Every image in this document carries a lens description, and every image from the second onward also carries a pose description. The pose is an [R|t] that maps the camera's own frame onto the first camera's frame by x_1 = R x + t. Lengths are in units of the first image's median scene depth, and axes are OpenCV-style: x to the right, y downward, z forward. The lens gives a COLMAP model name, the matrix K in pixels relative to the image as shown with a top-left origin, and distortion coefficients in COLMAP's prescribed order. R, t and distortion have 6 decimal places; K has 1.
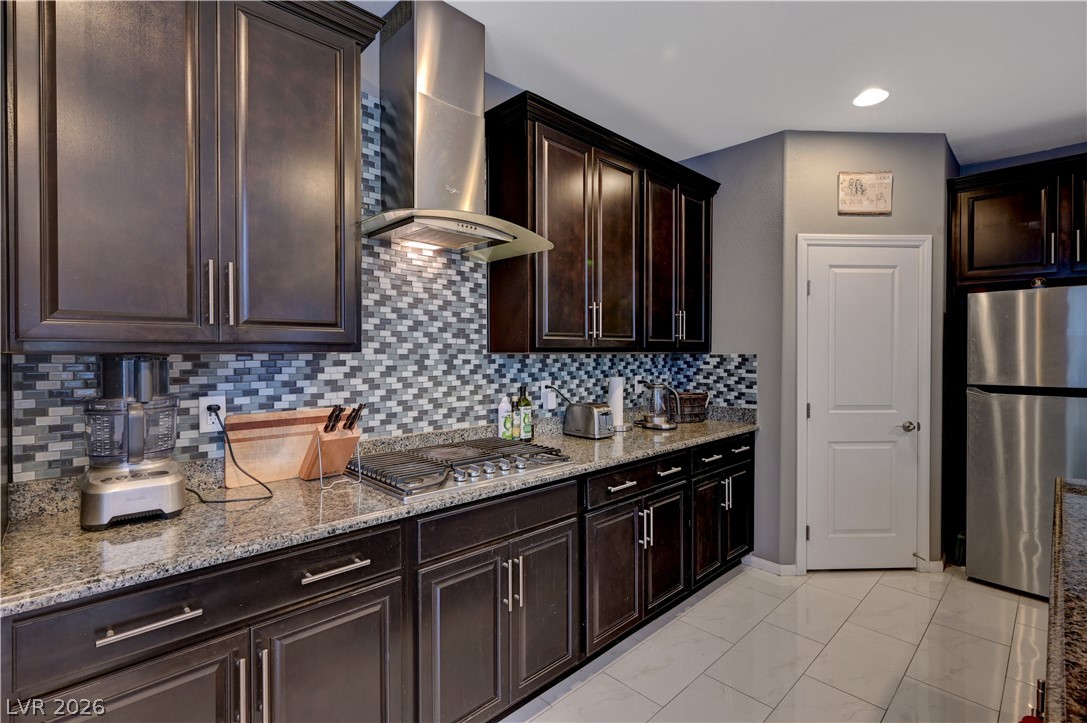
lens RADIAL K [[498.2, 0, 546.5], [0, 498.2, 358.4], [0, 0, 1]] dist [-0.001184, -0.000021]
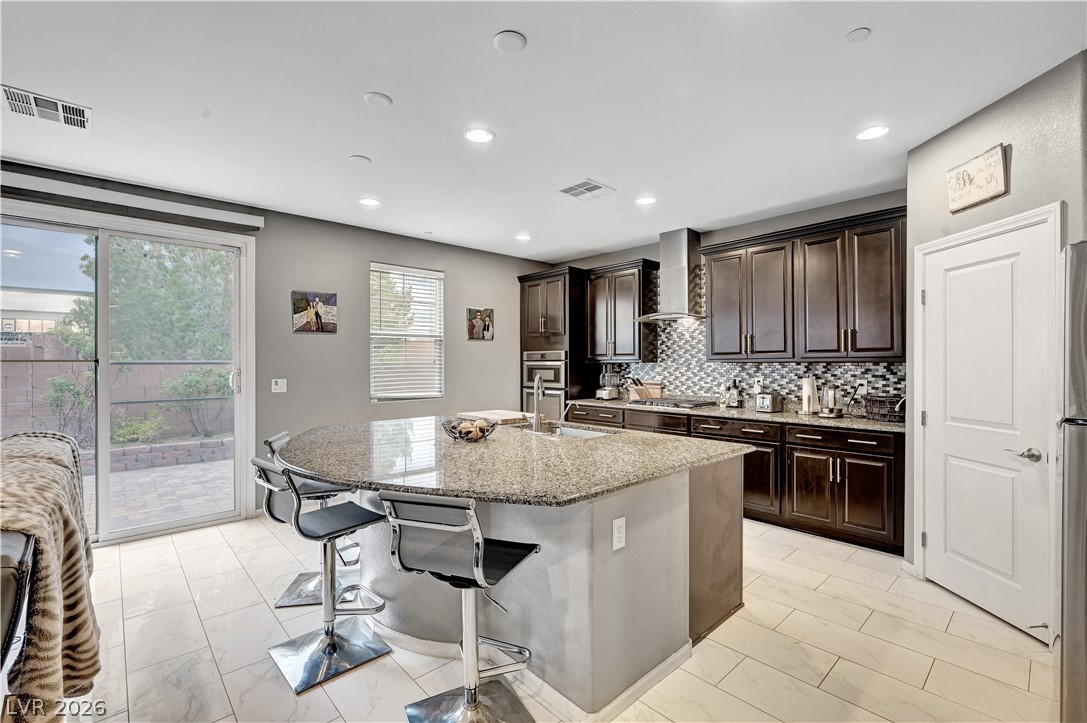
lens RADIAL K [[470.0, 0, 543.5], [0, 470.0, 361.5], [0, 0, 1]] dist [-0.000587, -0.000724]
pose [[-0.030979, -0.004897, -0.999508, 1.992209], [-0.009616, 0.999943, -0.004601, 0.002180], [0.999474, 0.009469, -0.031025, 0.342104]]
